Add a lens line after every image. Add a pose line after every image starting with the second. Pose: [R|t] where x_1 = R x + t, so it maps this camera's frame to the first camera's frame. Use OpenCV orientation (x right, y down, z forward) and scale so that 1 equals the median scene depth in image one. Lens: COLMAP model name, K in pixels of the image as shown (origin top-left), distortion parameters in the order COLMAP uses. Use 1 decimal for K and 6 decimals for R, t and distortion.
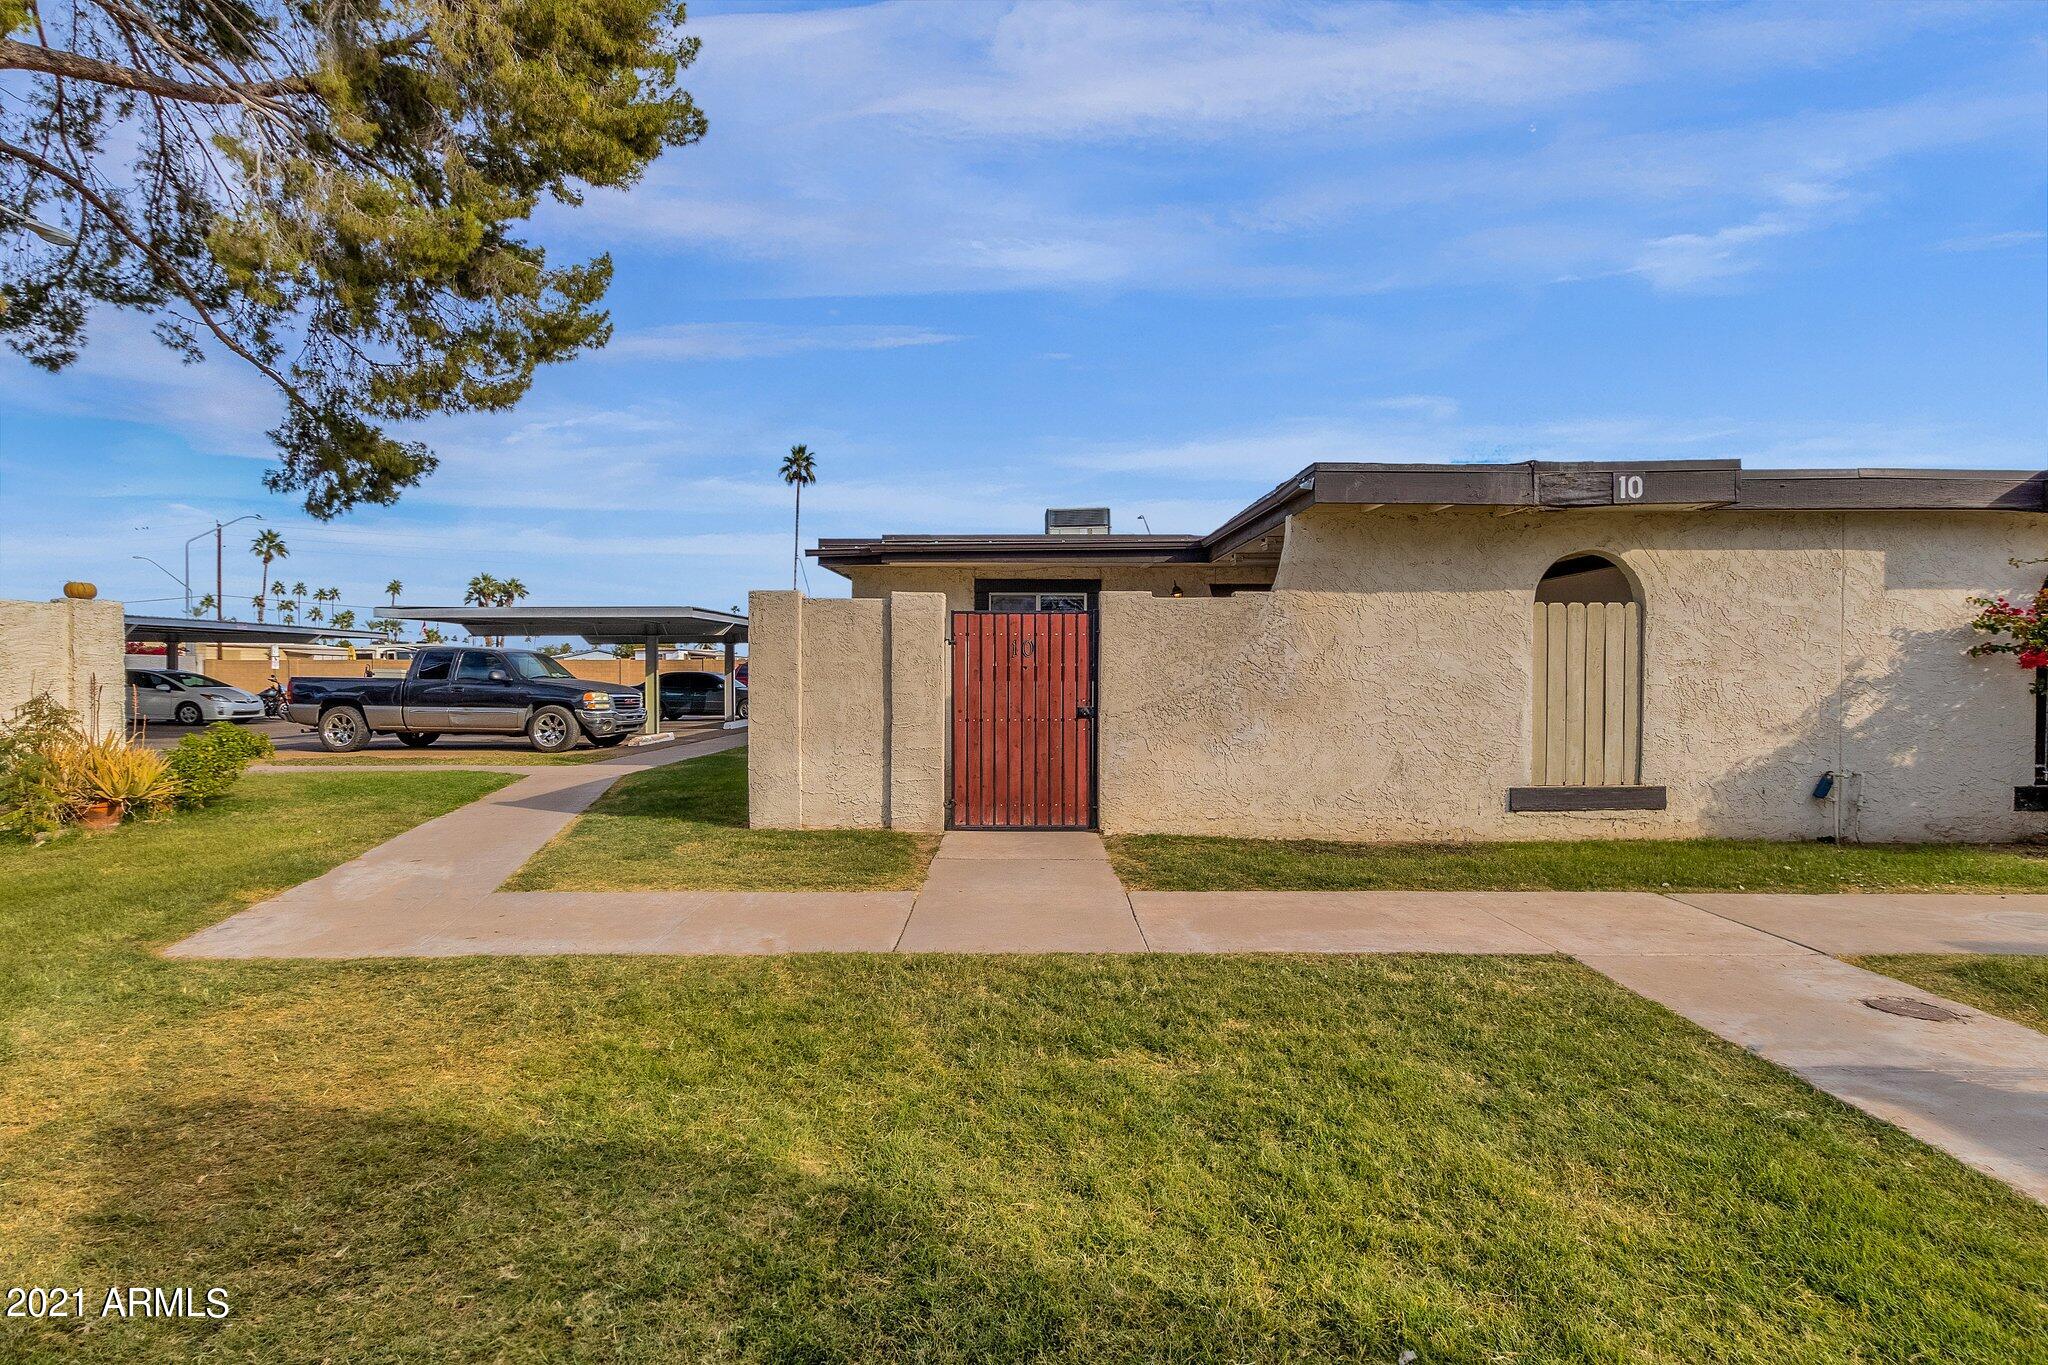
lens RADIAL K [[937.6, 0, 1024.8], [0, 937.6, 686.4], [0, 0, 1]] dist [0.004026, -0.001373]
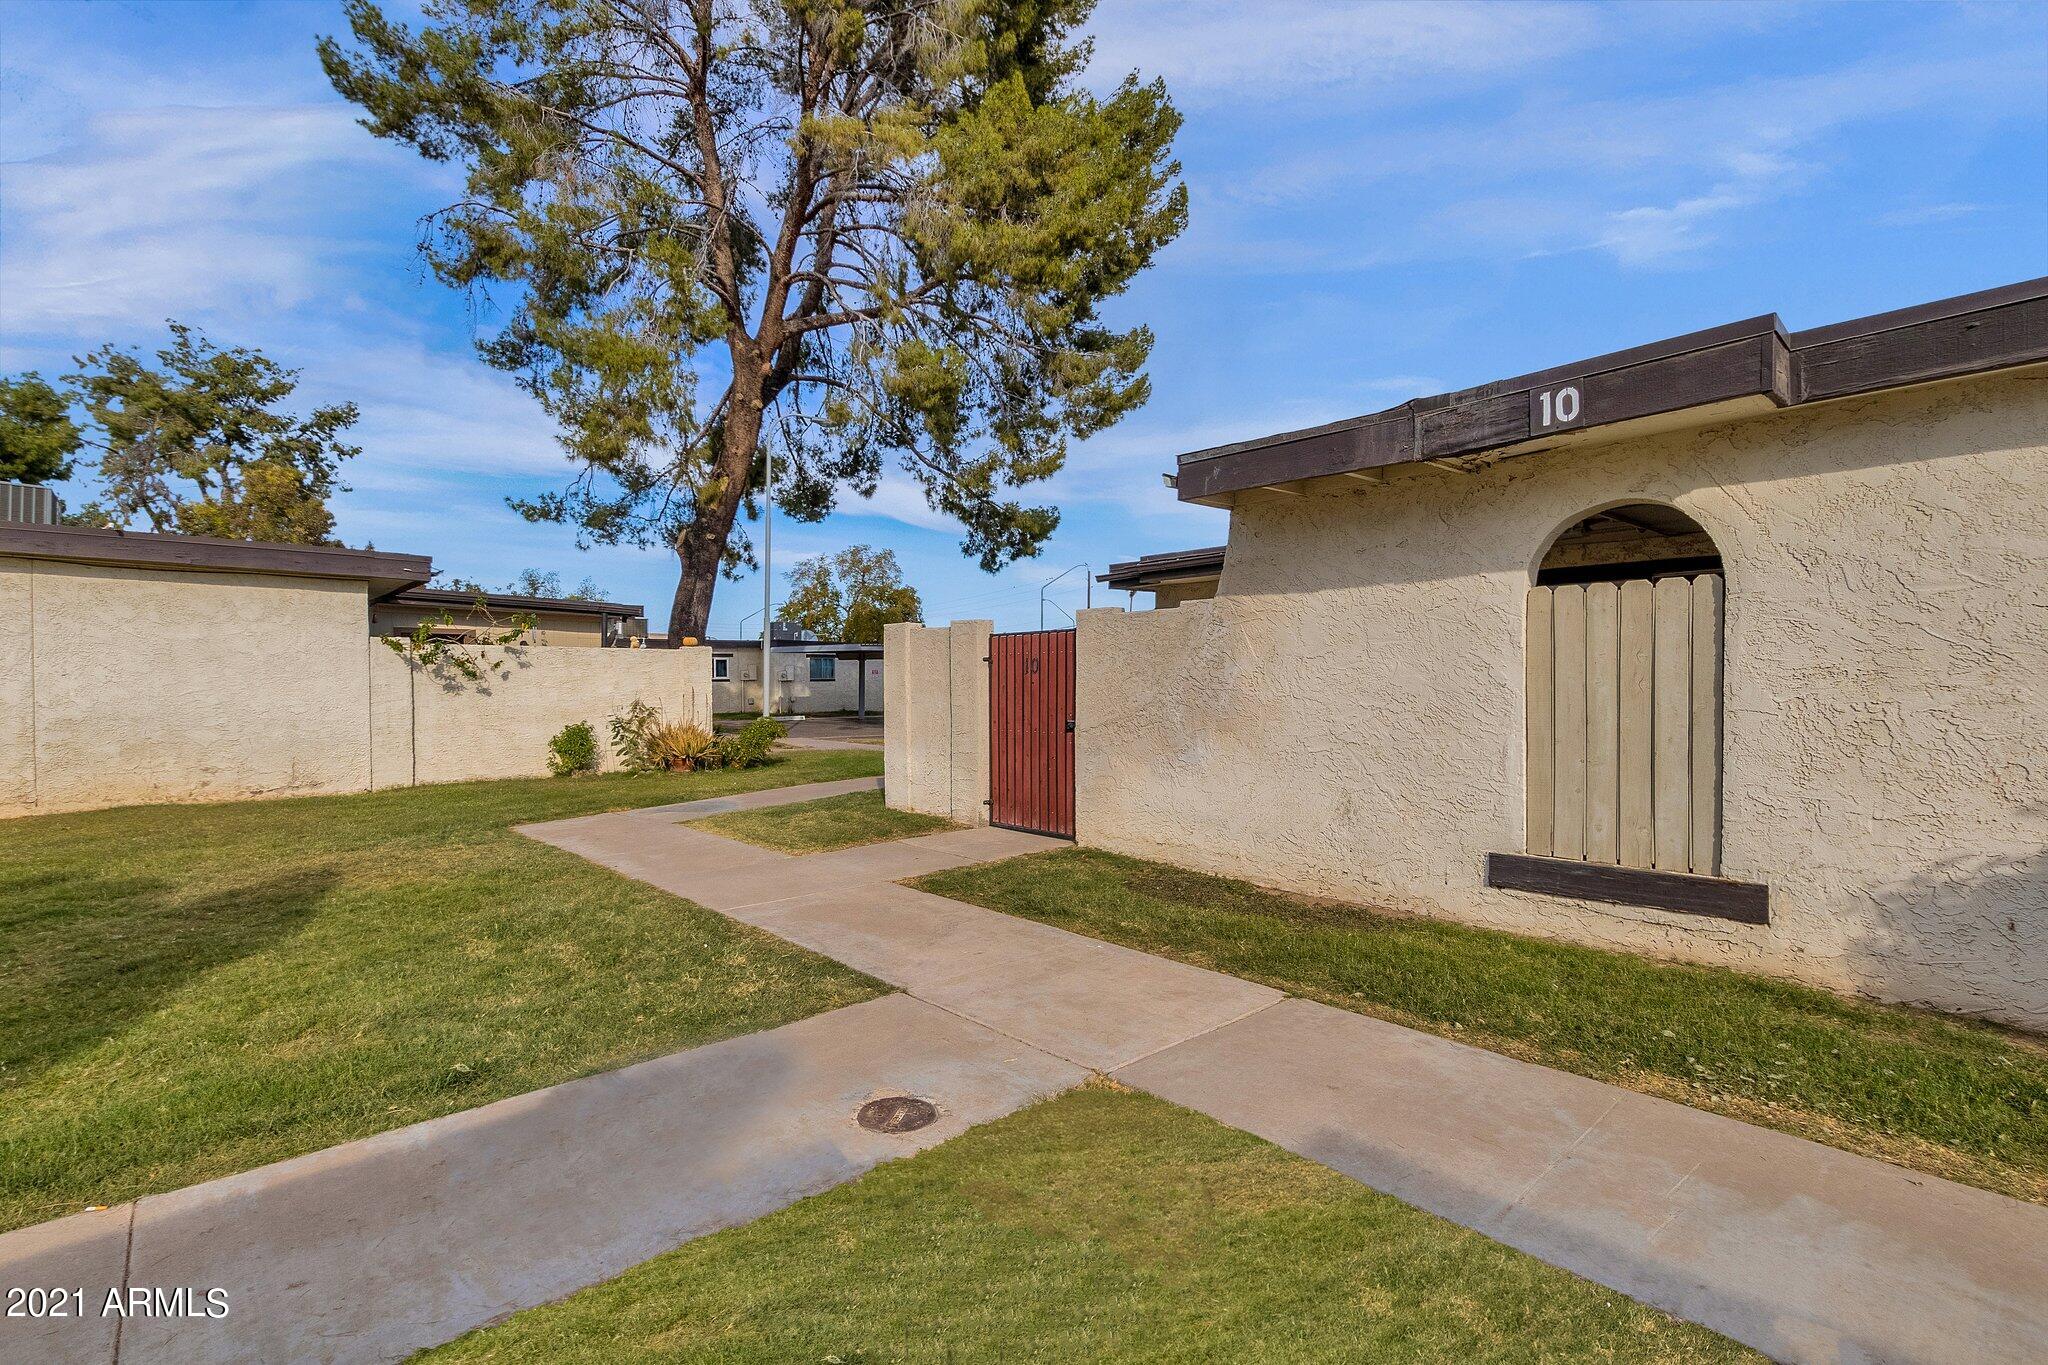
lens RADIAL K [[937.6, 0, 1019.8], [0, 937.6, 680.3], [0, 0, 1]] dist [0.004026, -0.001373]
pose [[0.666842, -0.004417, -0.745186, 0.807487], [-0.003382, 0.999954, -0.008953, -0.014097], [0.745192, 0.008490, 0.666796, 0.264642]]
